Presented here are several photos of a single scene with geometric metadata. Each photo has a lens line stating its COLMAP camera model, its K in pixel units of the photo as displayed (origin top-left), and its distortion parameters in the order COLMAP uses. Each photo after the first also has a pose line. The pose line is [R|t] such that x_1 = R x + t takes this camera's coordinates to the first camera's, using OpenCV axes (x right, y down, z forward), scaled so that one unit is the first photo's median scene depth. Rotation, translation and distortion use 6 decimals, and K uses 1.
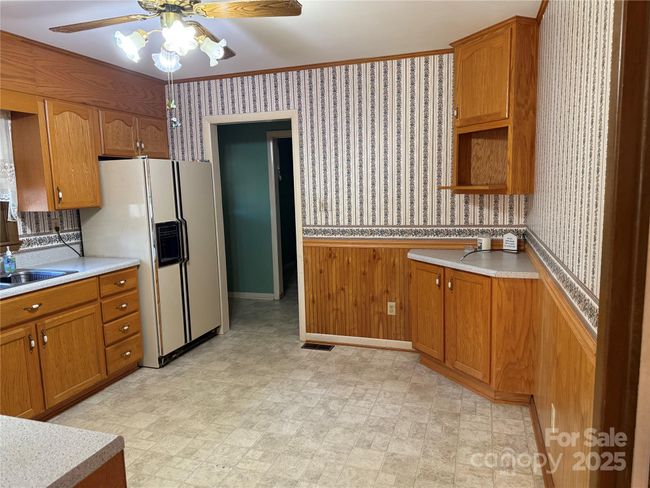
lens RADIAL K [[460.5, 0, 322.2], [0, 460.5, 244.6], [0, 0, 1]] dist [0.015245, -0.036198]
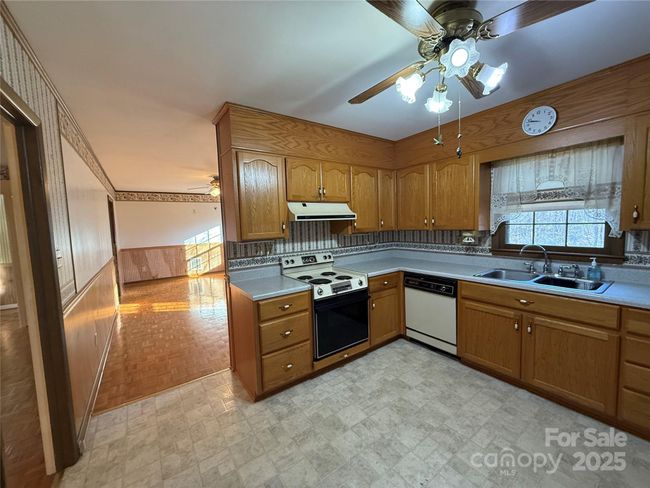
lens RADIAL K [[259.8, 0, 319.0], [0, 259.8, 242.4], [0, 0, 1]] dist [-0.010970, -0.000543]
pose [[-0.606095, 0.101749, -0.788857, 0.338970], [-0.050301, 0.984896, 0.165682, -0.143457], [0.793800, 0.140099, -0.591822, 1.089720]]
